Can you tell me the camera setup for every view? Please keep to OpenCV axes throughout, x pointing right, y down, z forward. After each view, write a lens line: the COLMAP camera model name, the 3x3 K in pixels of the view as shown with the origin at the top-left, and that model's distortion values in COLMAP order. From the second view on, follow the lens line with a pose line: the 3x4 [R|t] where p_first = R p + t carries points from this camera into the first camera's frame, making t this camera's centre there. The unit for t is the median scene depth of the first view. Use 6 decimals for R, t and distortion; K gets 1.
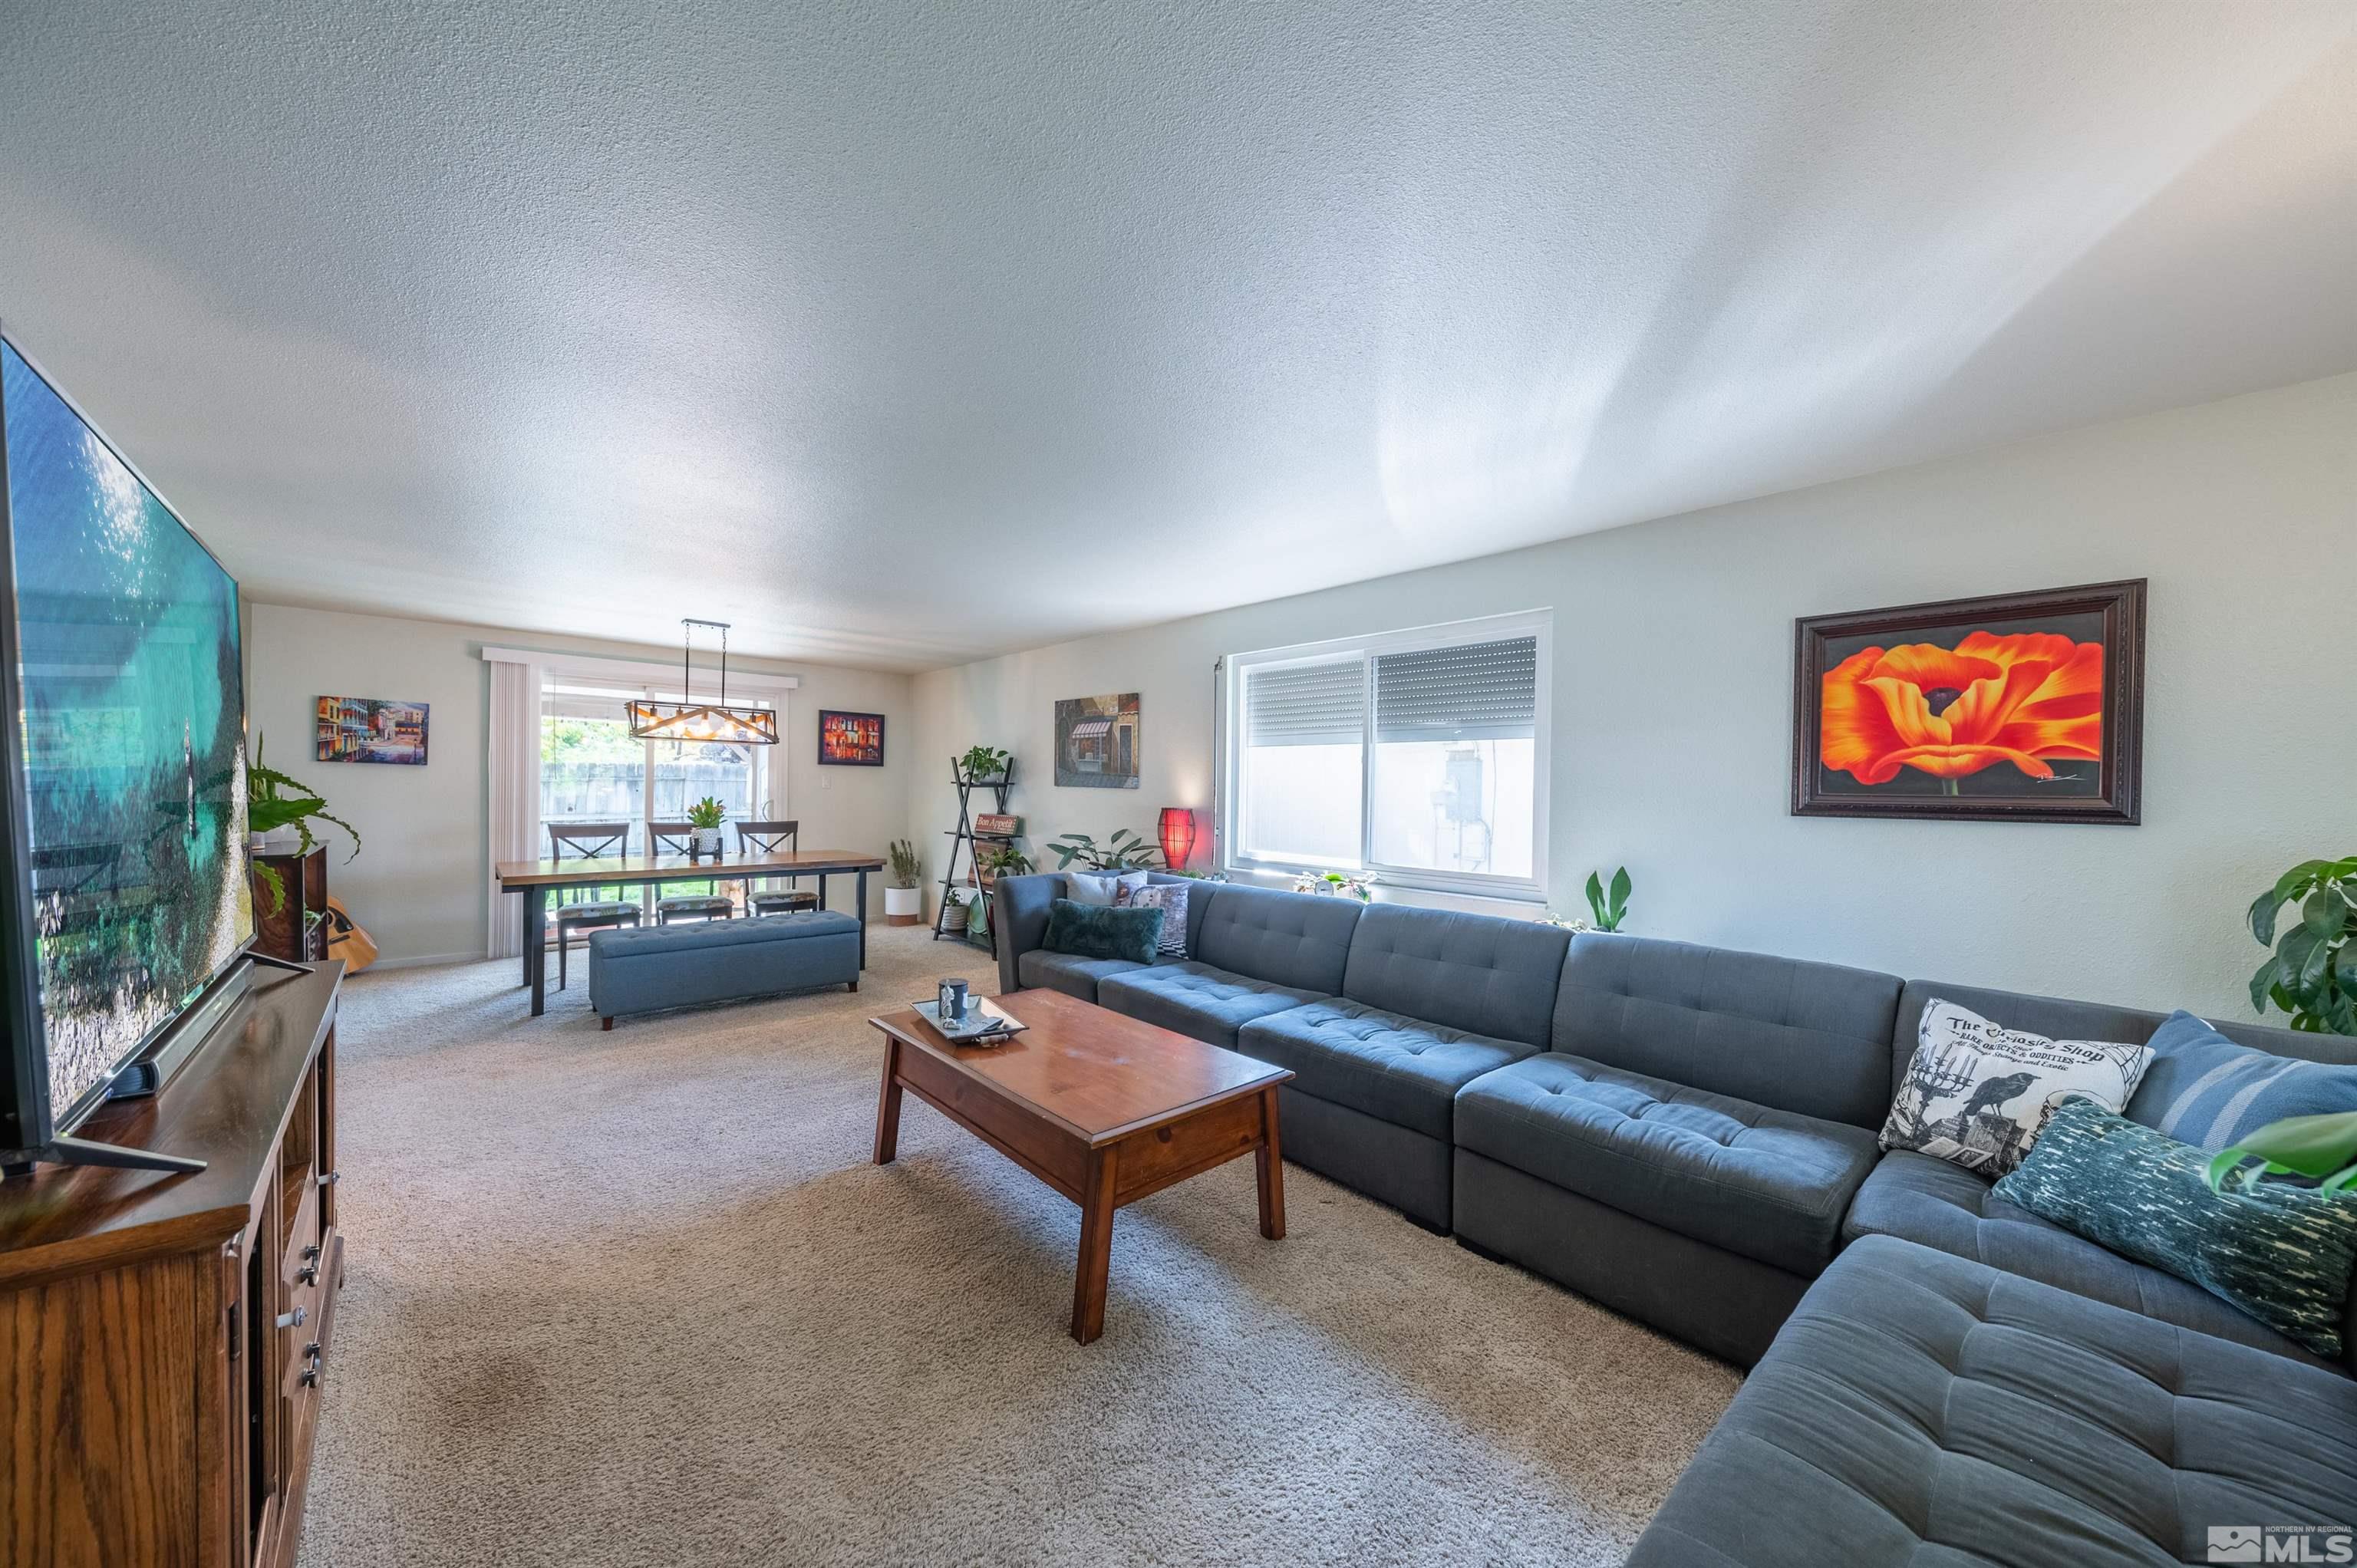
lens RADIAL K [[895.8, 0, 1215.9], [0, 895.8, 813.3], [0, 0, 1]] dist [0.000052, -0.000055]
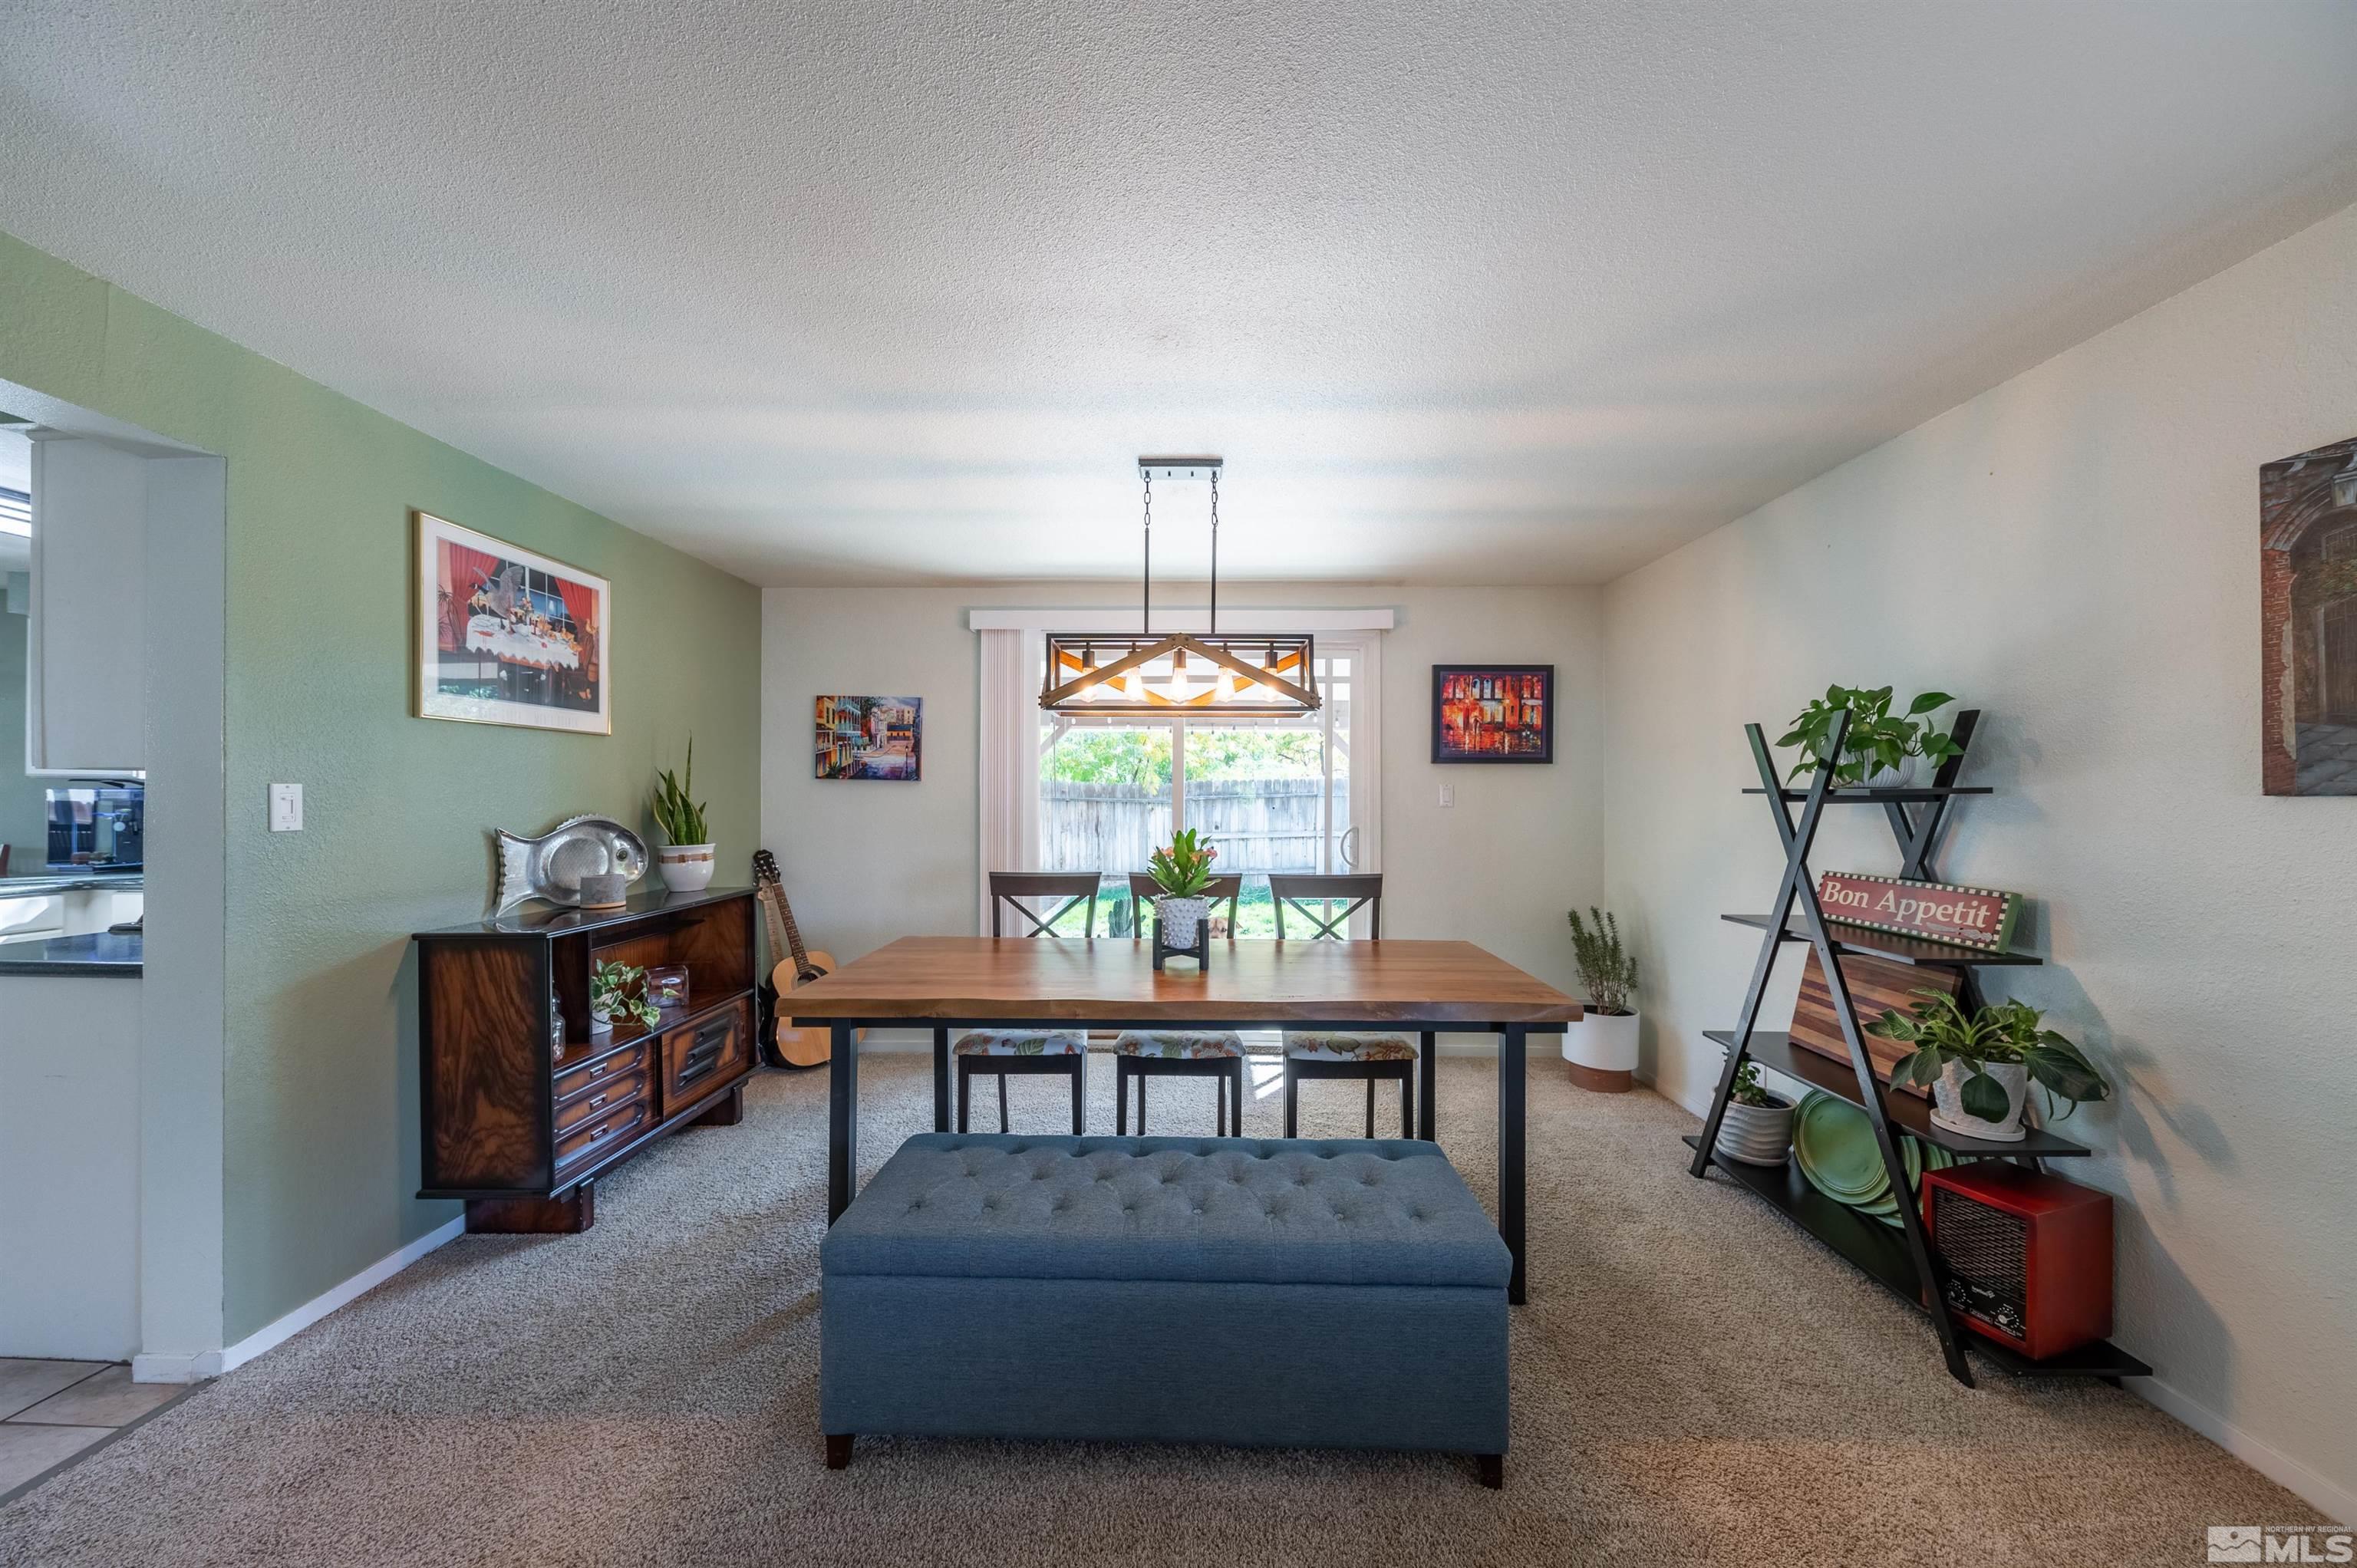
lens RADIAL K [[831.6, 0, 1184.6], [0, 831.6, 793.0], [0, 0, 1]] dist [0.039837, -0.000055]
pose [[0.733280, -0.018374, -0.679678, -0.220370], [-0.007161, 0.999371, -0.034742, -0.018608], [0.679889, 0.030343, 0.732687, 0.556609]]
